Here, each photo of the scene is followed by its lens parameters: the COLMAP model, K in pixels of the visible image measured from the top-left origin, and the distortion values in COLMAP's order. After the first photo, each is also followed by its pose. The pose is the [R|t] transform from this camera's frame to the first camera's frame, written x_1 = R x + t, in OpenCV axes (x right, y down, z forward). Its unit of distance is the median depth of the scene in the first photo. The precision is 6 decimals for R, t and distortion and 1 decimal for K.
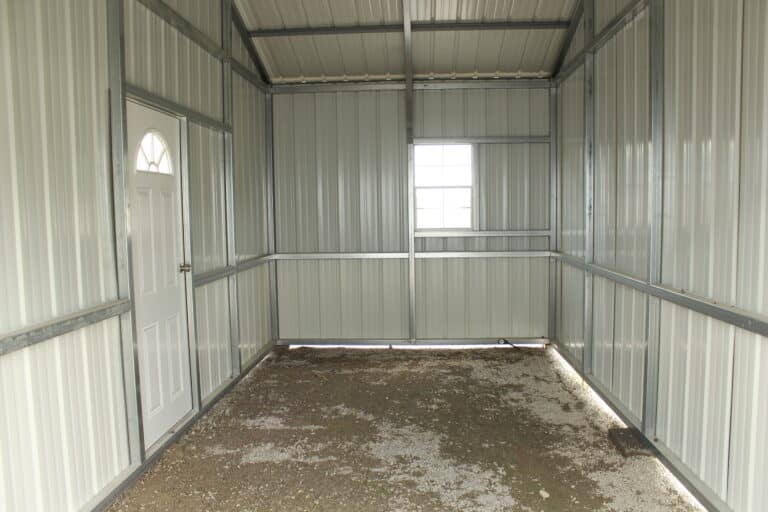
lens RADIAL K [[631.4, 0, 385.6], [0, 631.4, 256.1], [0, 0, 1]] dist [-0.078209, 0.036249]
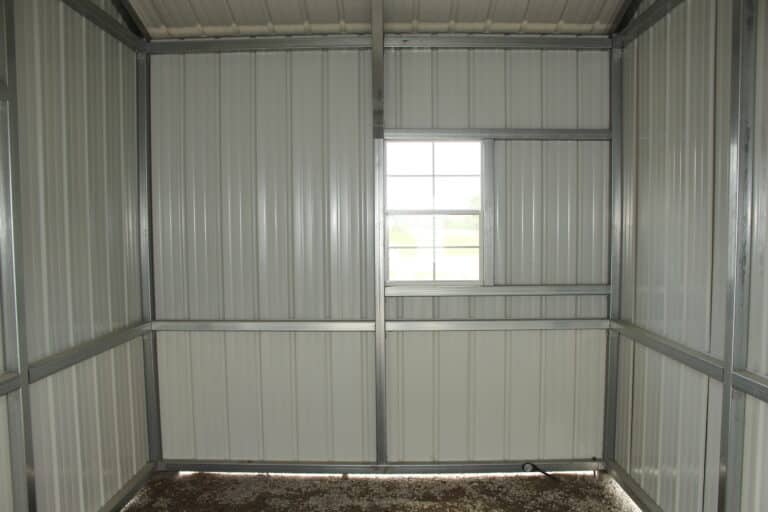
lens RADIAL K [[631.4, 0, 387.7], [0, 631.4, 264.3], [0, 0, 1]] dist [-0.078209, 0.036249]
pose [[0.998831, 0.006779, 0.047855, 0.019603], [-0.004516, 0.998873, -0.047241, -0.031593], [-0.048121, 0.046970, 0.997737, 0.405715]]
